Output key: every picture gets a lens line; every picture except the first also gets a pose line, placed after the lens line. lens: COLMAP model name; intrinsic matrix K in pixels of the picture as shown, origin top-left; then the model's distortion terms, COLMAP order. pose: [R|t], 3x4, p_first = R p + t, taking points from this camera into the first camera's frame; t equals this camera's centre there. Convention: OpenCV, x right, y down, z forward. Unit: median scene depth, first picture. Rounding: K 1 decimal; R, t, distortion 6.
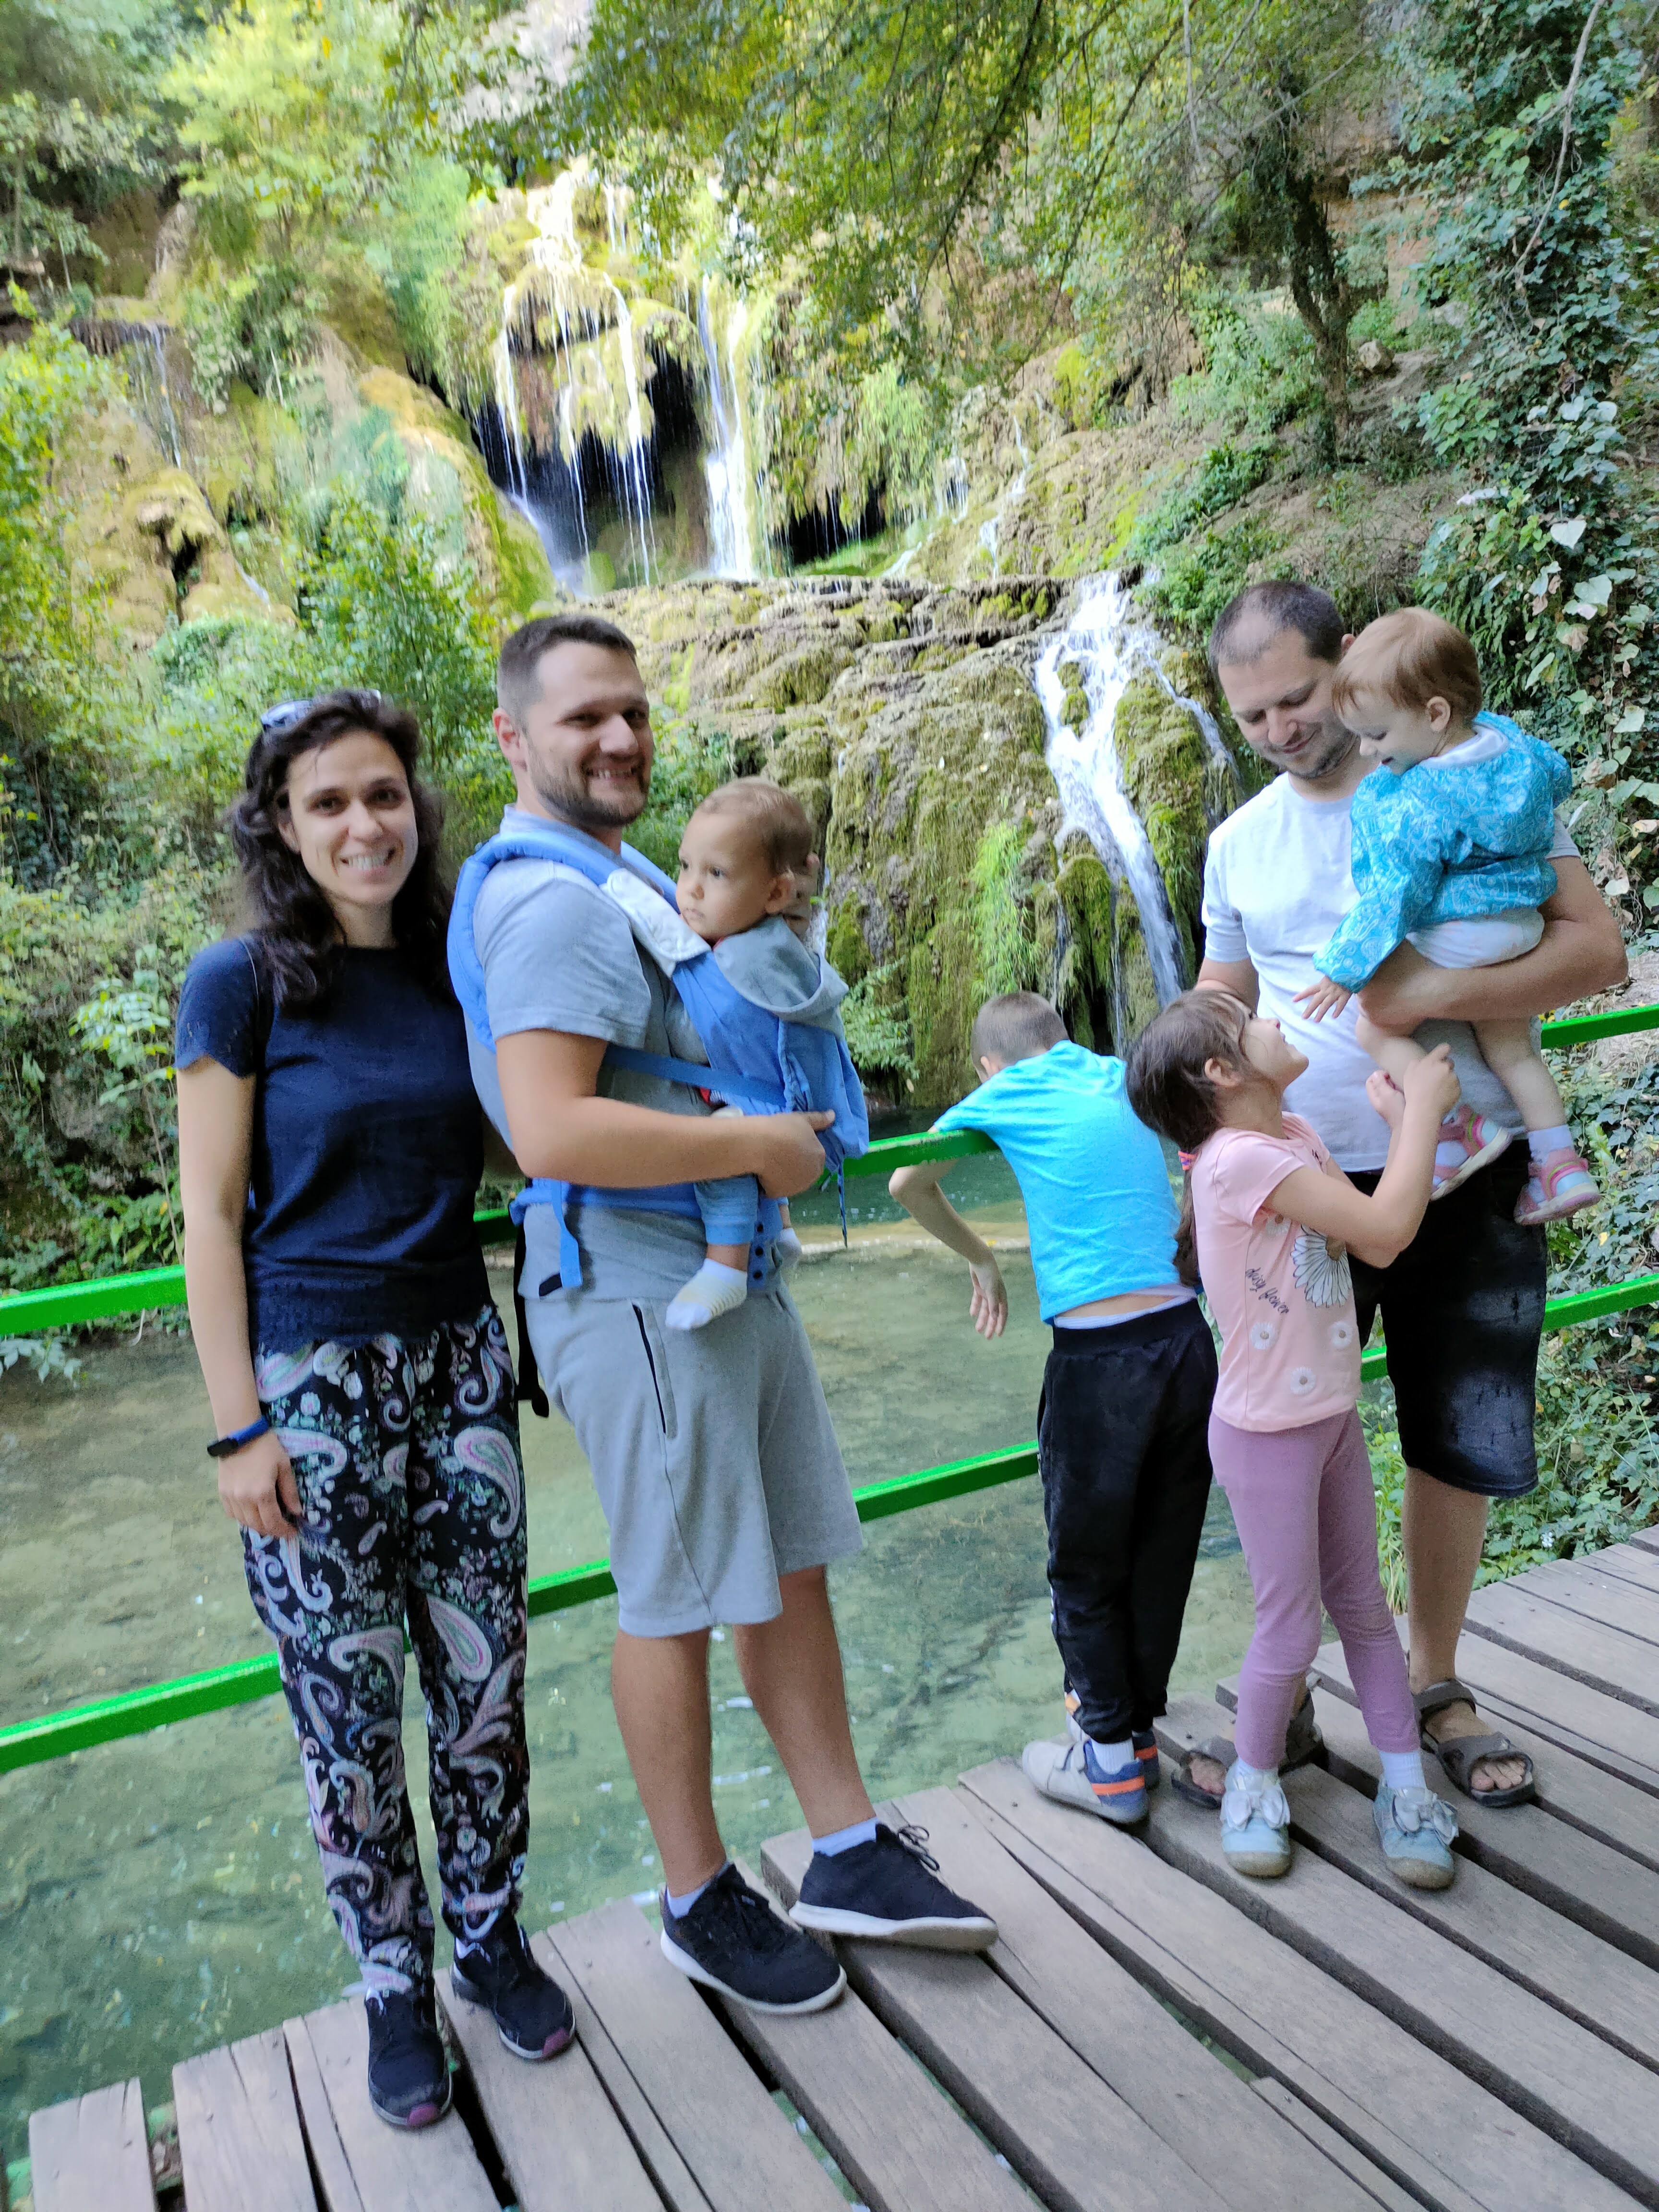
lens RADIAL K [[1657.2, 0, 804.6], [0, 1657.2, 1116.6], [0, 0, 1]] dist [0.042904, -0.049589]
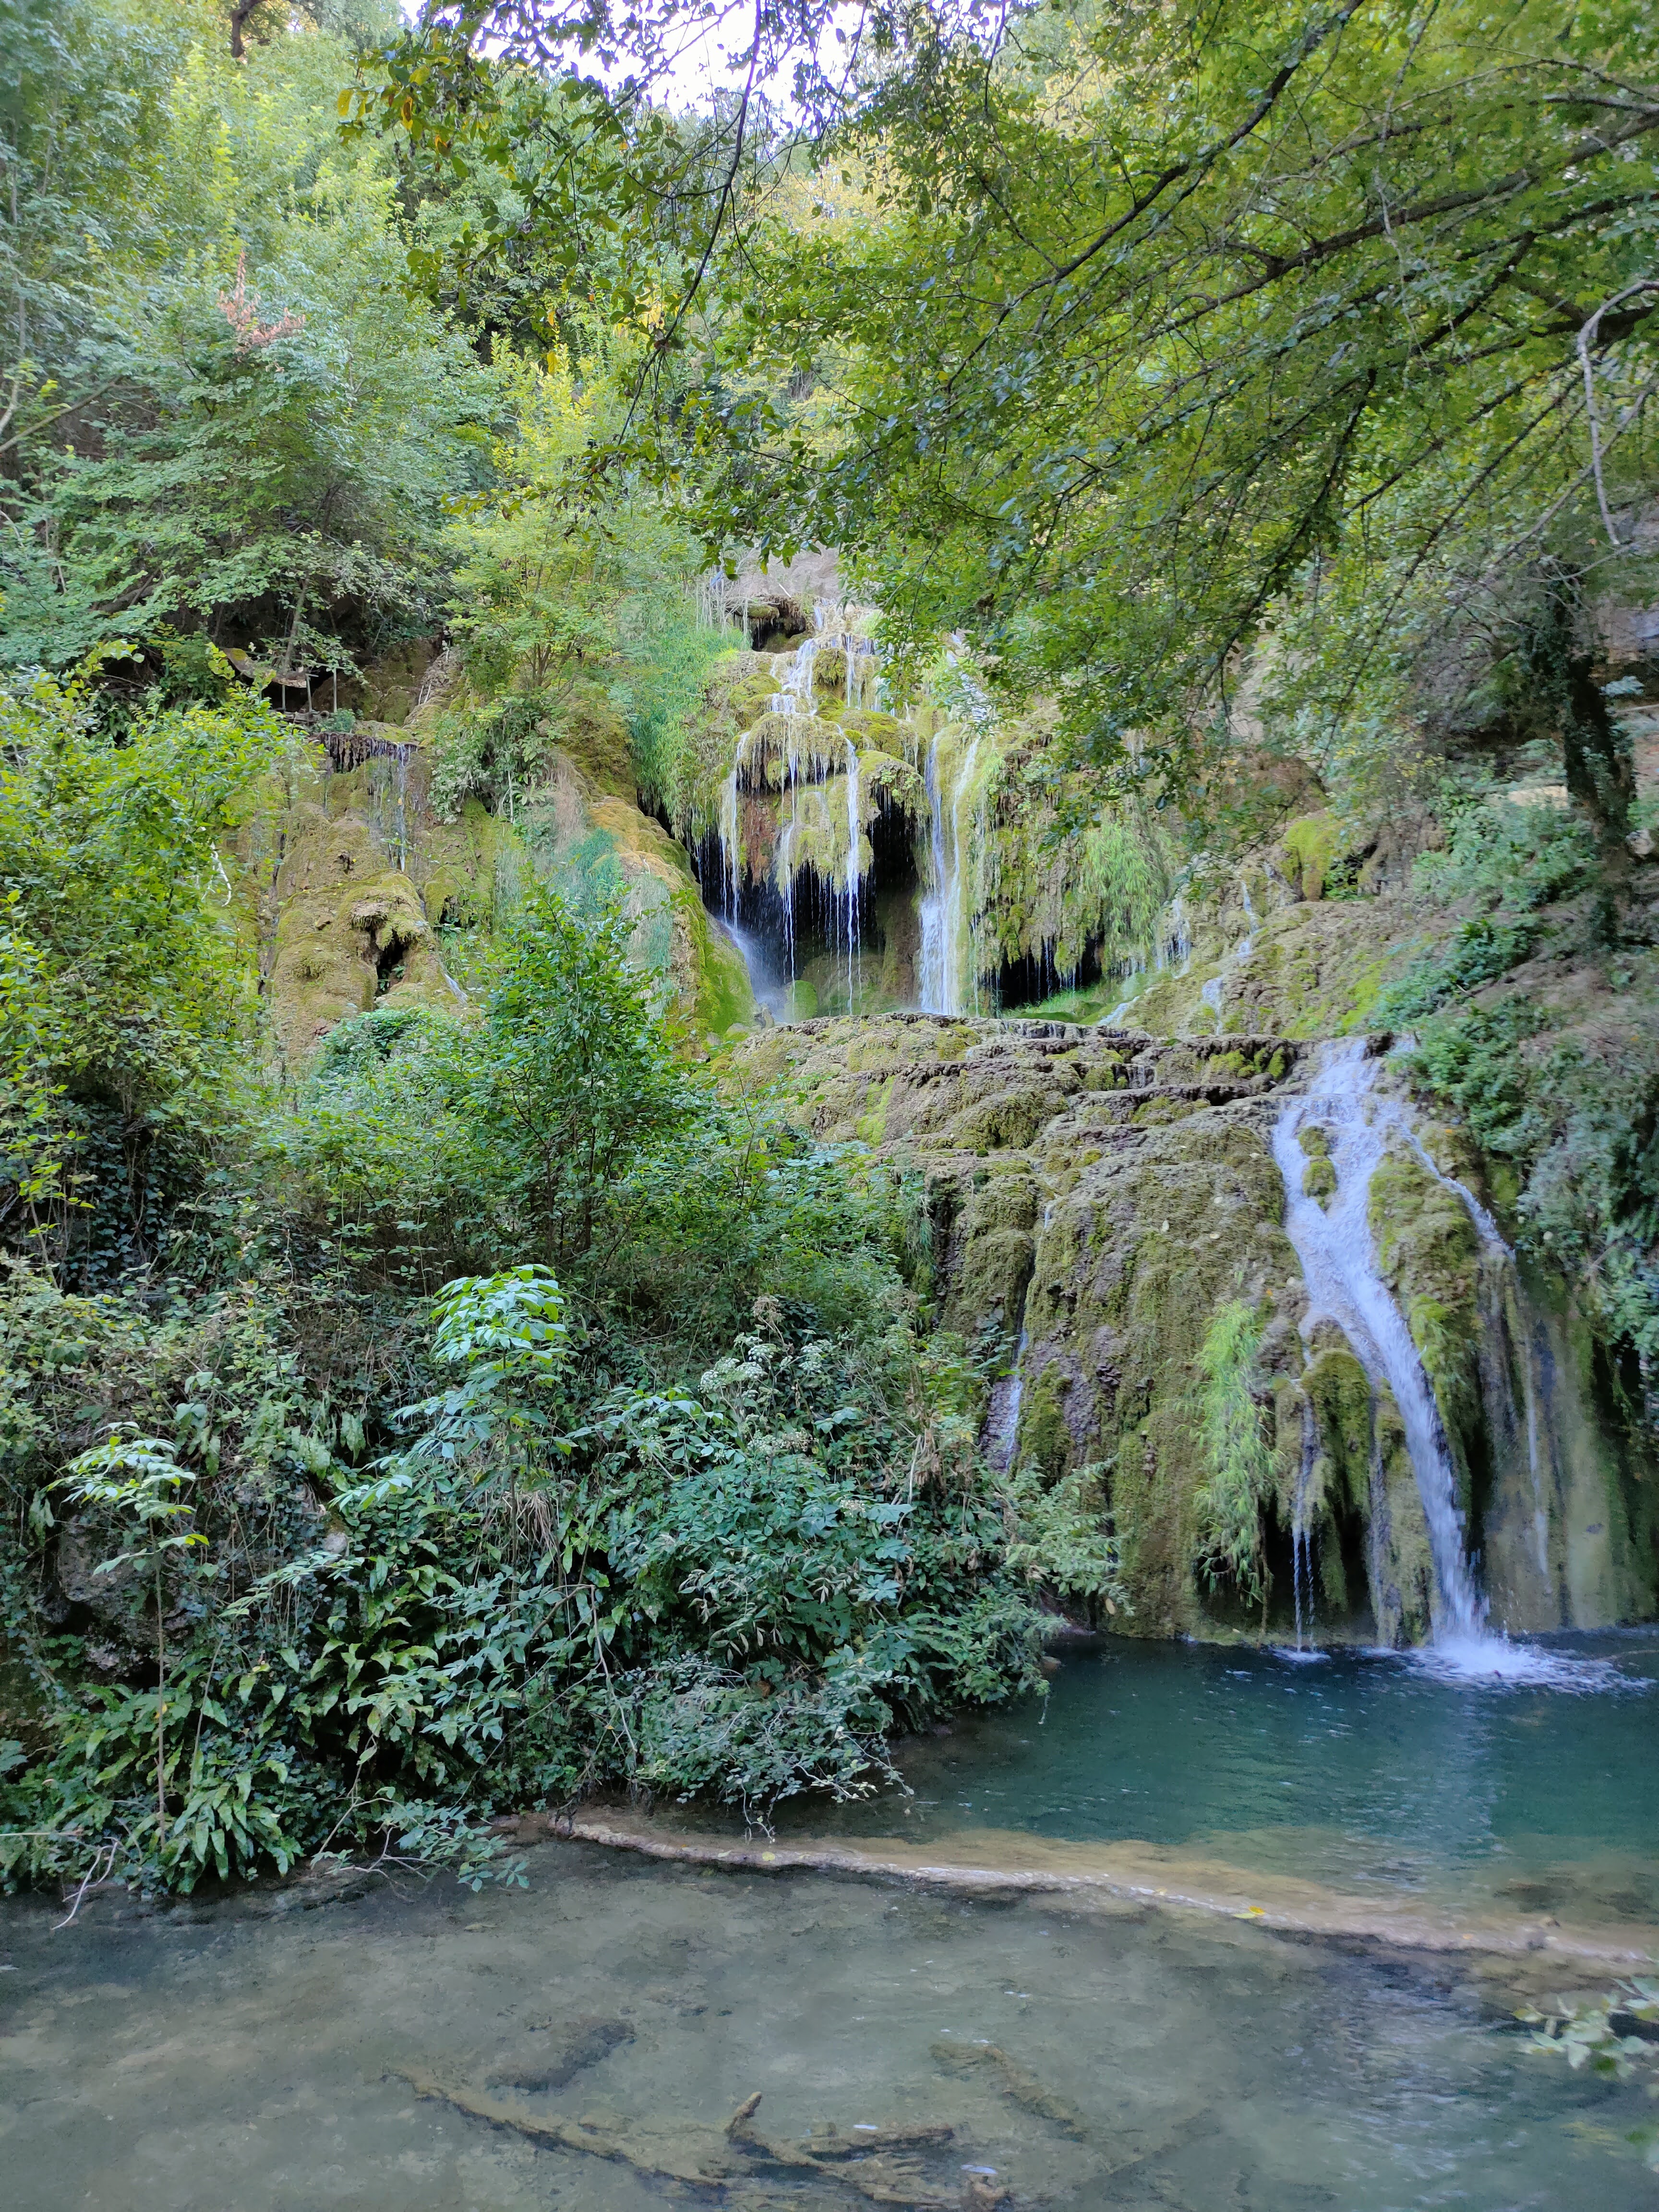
lens RADIAL K [[1688.3, 0, 811.1], [0, 1688.3, 1109.1], [0, 0, 1]] dist [0.043757, -0.044234]
pose [[0.991092, 0.081315, -0.105469, -0.015397], [-0.105829, 0.961643, -0.253066, -0.029411], [0.080845, 0.261974, 0.961683, 0.121964]]
